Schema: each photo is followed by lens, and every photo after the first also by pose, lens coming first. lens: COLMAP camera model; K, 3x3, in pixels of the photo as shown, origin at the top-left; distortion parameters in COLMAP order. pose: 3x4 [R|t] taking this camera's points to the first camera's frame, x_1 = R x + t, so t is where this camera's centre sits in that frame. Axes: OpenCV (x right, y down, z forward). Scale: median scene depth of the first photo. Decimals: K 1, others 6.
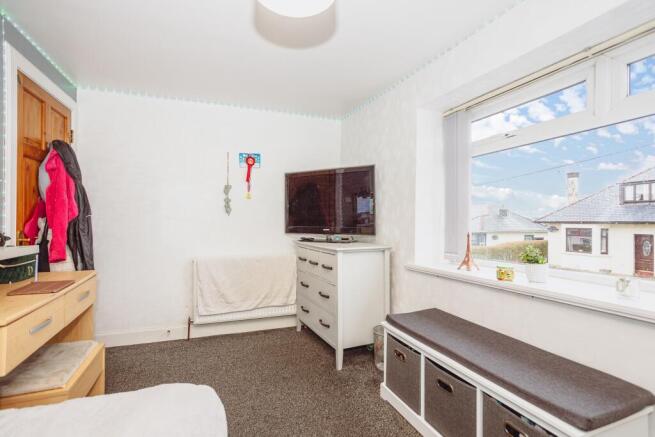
lens RADIAL K [[317.4, 0, 327.9], [0, 317.4, 221.6], [0, 0, 1]] dist [-0.013728, 0.008716]
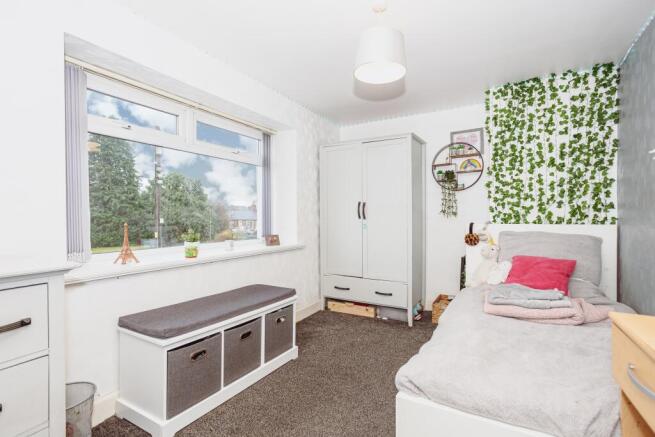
lens RADIAL K [[317.4, 0, 326.4], [0, 317.4, 221.2], [0, 0, 1]] dist [-0.013728, 0.008716]
pose [[-0.628359, -0.007317, 0.777889, -0.772933], [-0.011375, 0.999935, 0.000217, 0.040889], [-0.777841, -0.008712, -0.628401, 1.420210]]
